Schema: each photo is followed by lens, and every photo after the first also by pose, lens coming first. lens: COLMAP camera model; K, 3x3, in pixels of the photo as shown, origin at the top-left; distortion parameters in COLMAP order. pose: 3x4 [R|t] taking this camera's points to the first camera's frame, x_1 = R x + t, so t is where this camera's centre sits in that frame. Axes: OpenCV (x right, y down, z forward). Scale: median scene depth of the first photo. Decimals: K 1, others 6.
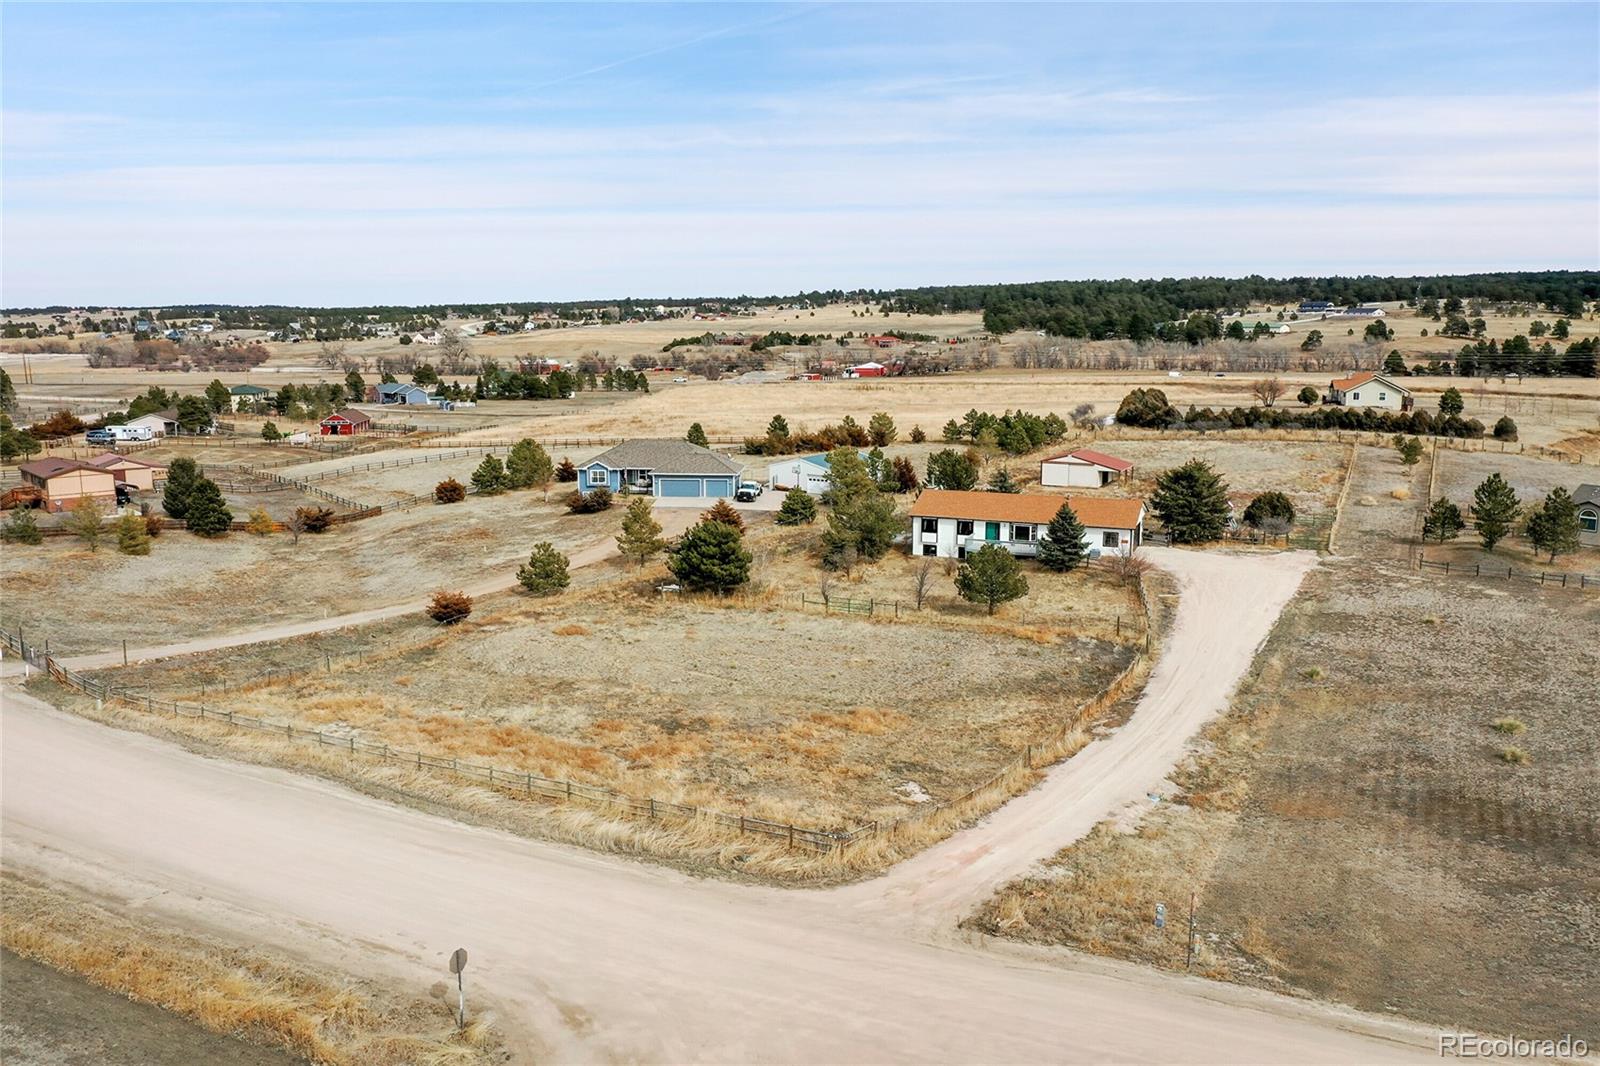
lens RADIAL K [[1254.8, 0, 796.9], [0, 1254.8, 530.8], [0, 0, 1]] dist [-0.004827, -0.002754]
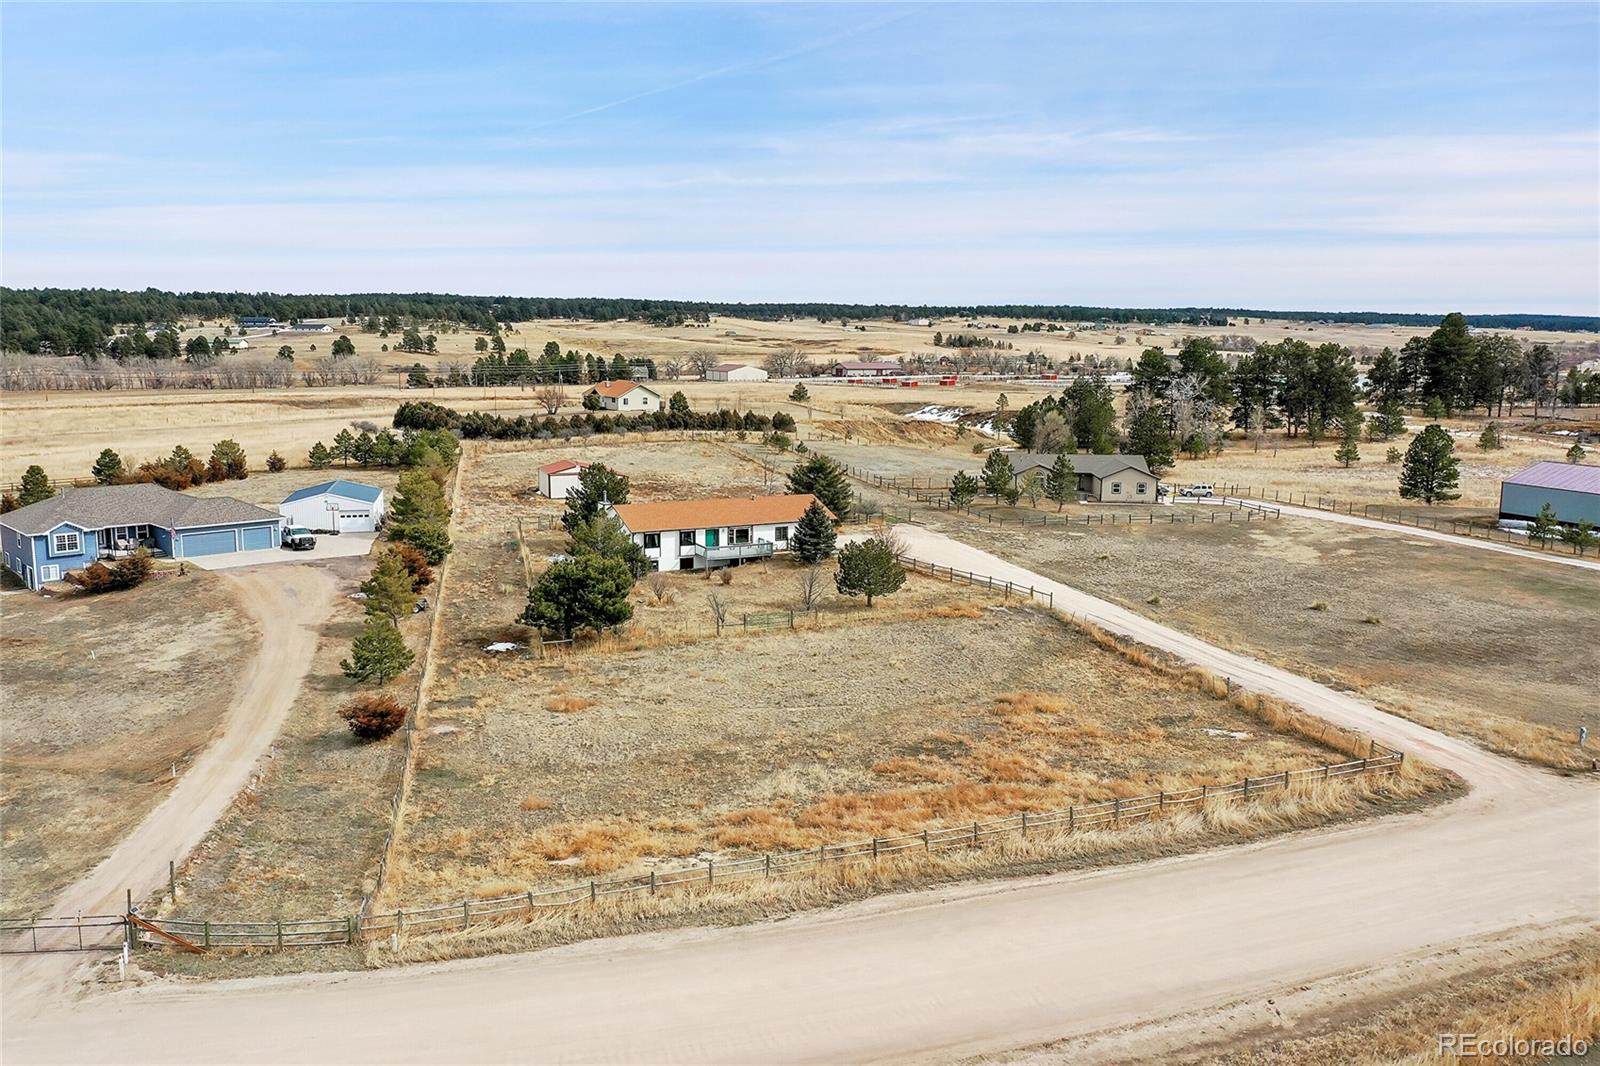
lens RADIAL K [[1254.8, 0, 796.9], [0, 1254.8, 530.8], [0, 0, 1]] dist [-0.004827, -0.002754]
pose [[0.656579, -0.109899, 0.746208, -0.132929], [0.119607, 0.991980, 0.040855, -0.009267], [-0.744713, 0.062427, 0.664458, 0.068578]]
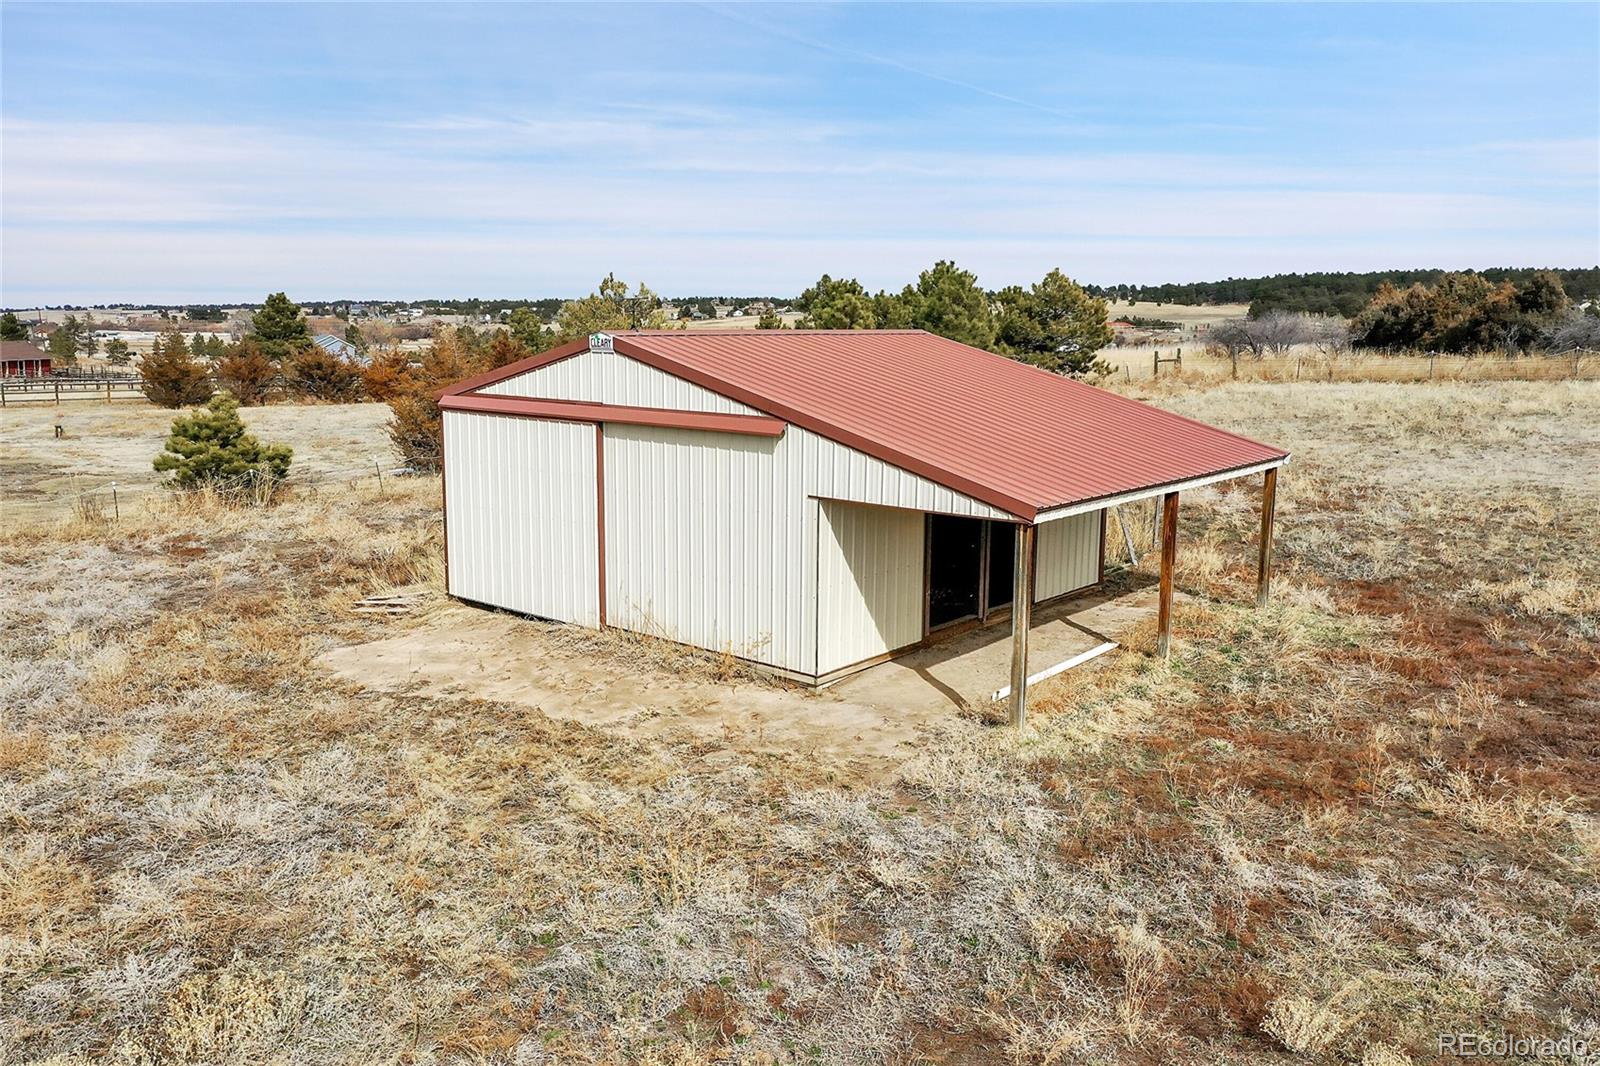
lens RADIAL K [[1250.0, 0, 802.3], [0, 1250.0, 531.8], [0, 0, 1]] dist [-0.005528, -0.004758]
pose [[0.977280, 0.047829, -0.206486, 0.082028], [-0.048880, 0.998805, 0.000008, -0.014418], [0.206240, 0.010086, 0.978450, 0.289120]]
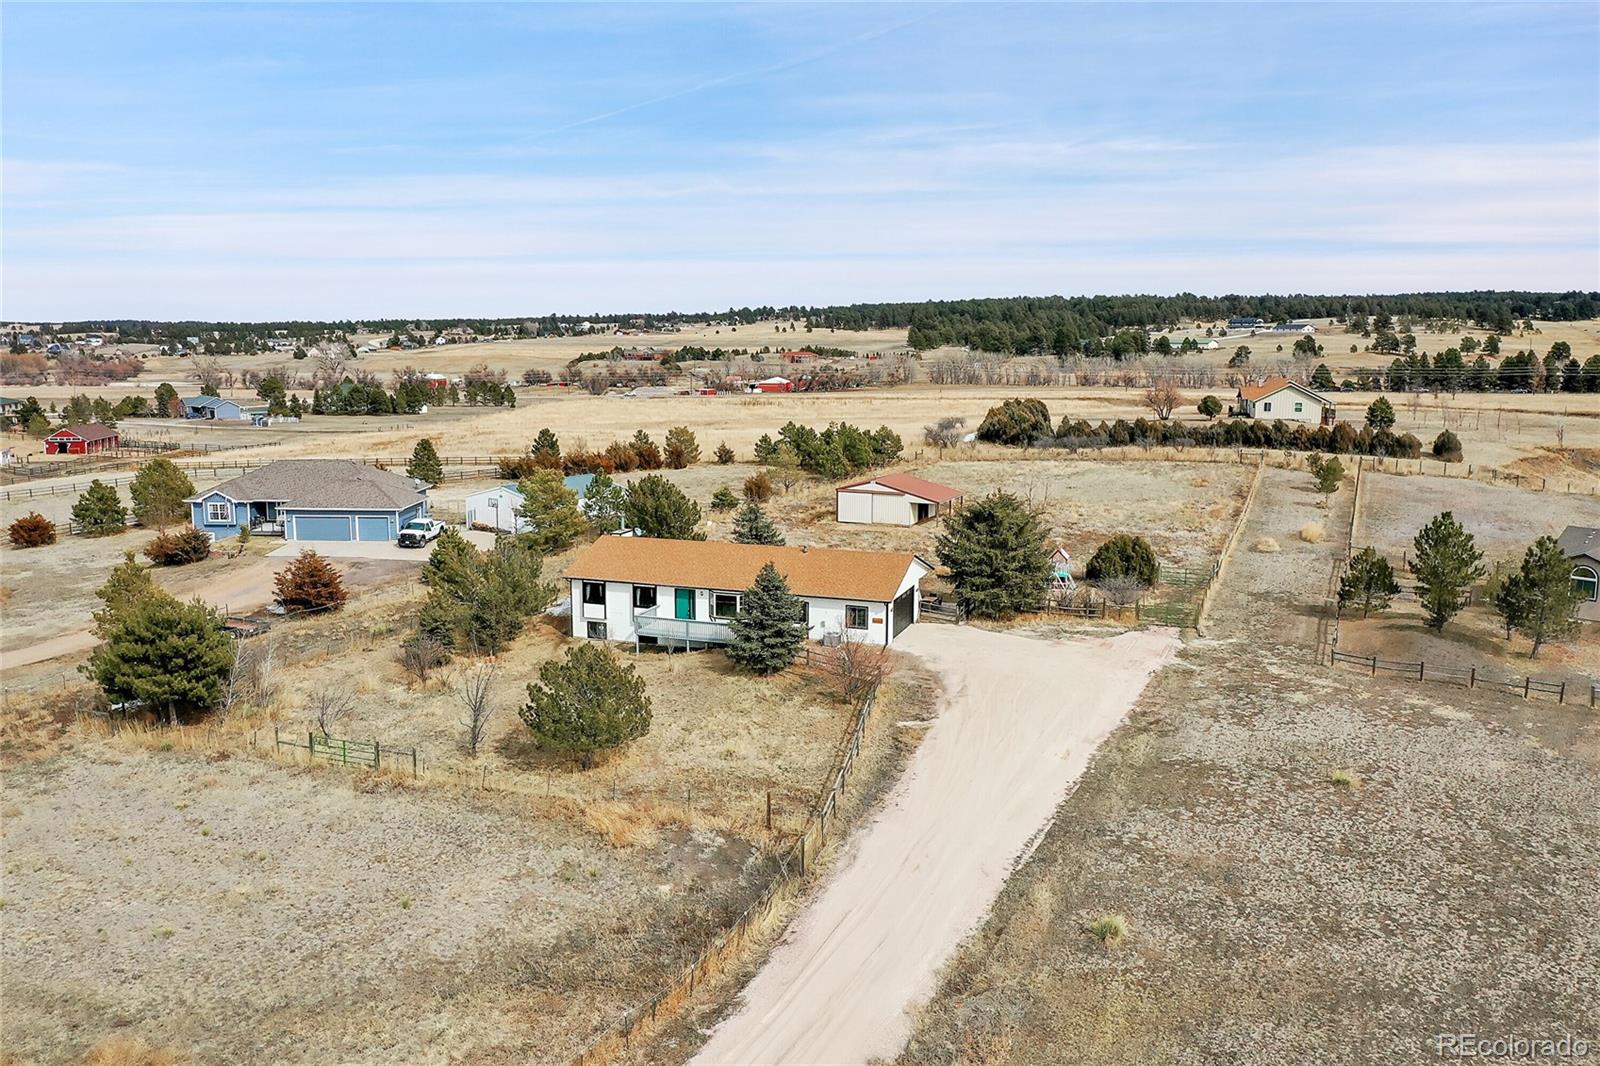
lens RADIAL K [[1254.8, 0, 796.9], [0, 1254.8, 530.8], [0, 0, 1]] dist [-0.004827, -0.002754]
pose [[0.999057, -0.003038, 0.043322, 0.045107], [0.003712, 0.999873, -0.015467, -0.006381], [-0.043270, 0.015613, 0.998941, 0.085209]]
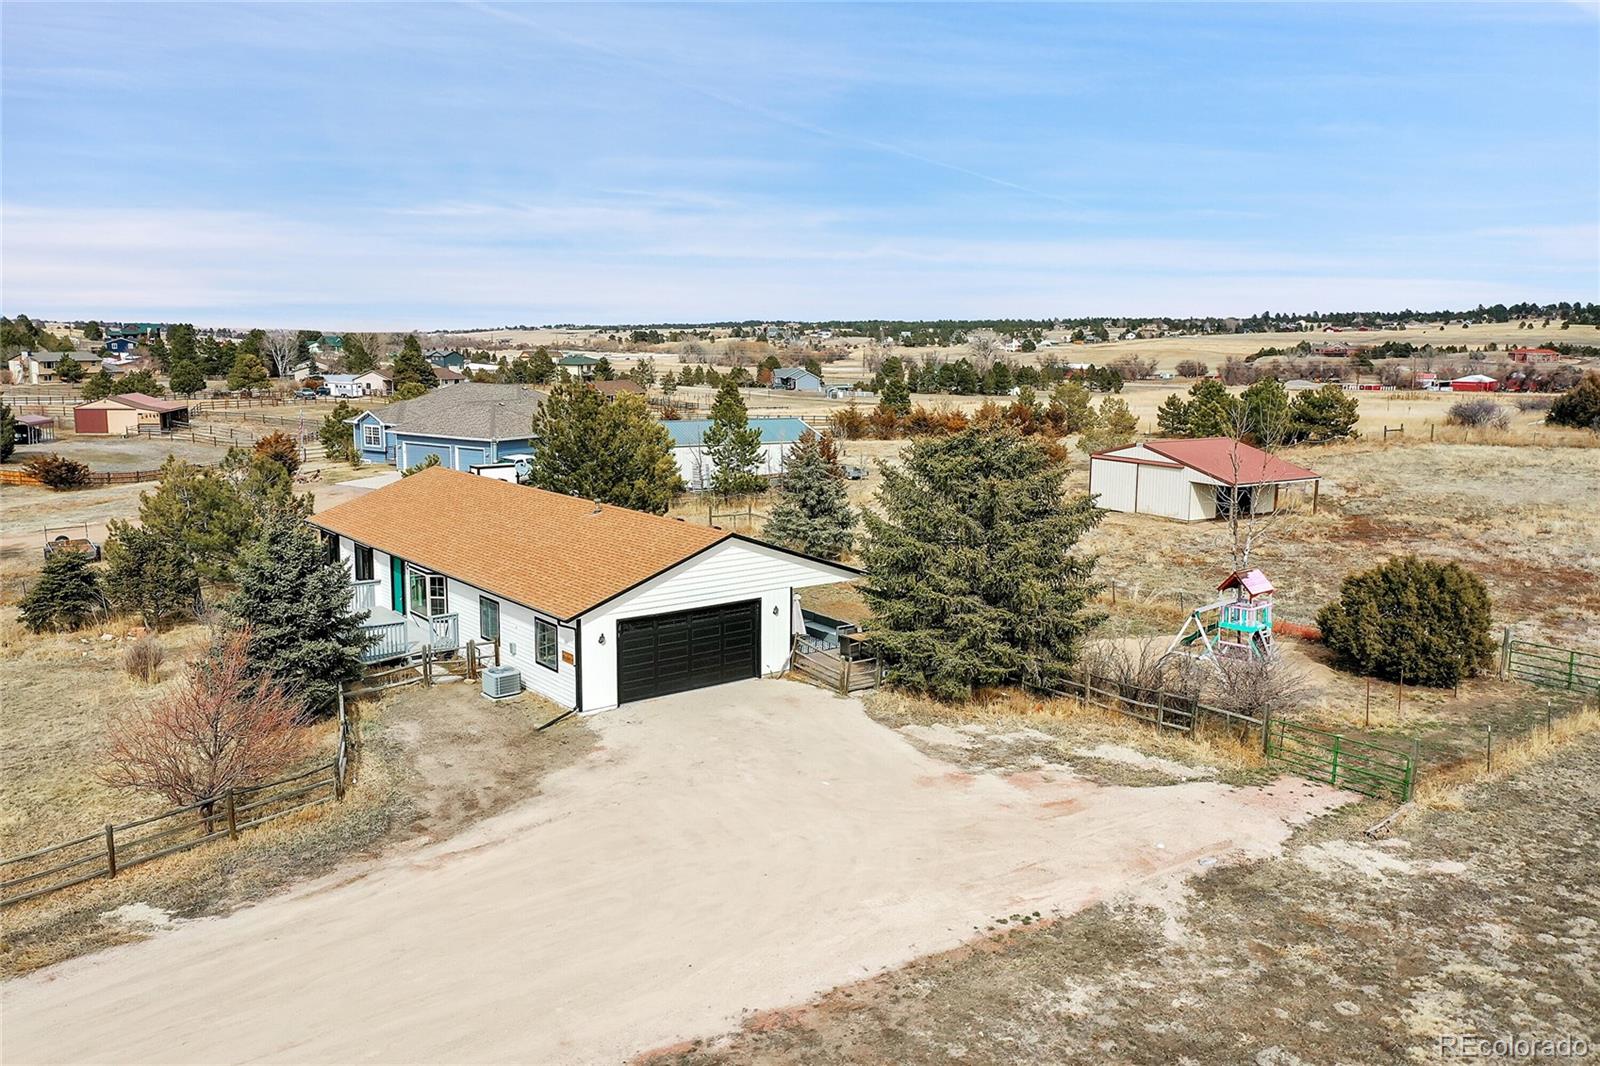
lens RADIAL K [[1250.0, 0, 802.3], [0, 1250.0, 531.8], [0, 0, 1]] dist [-0.005528, -0.004758]
pose [[0.869867, 0.088019, -0.485369, 0.106045], [-0.095769, 0.995364, 0.008870, -0.006931], [0.483900, 0.038767, 0.874264, 0.178352]]
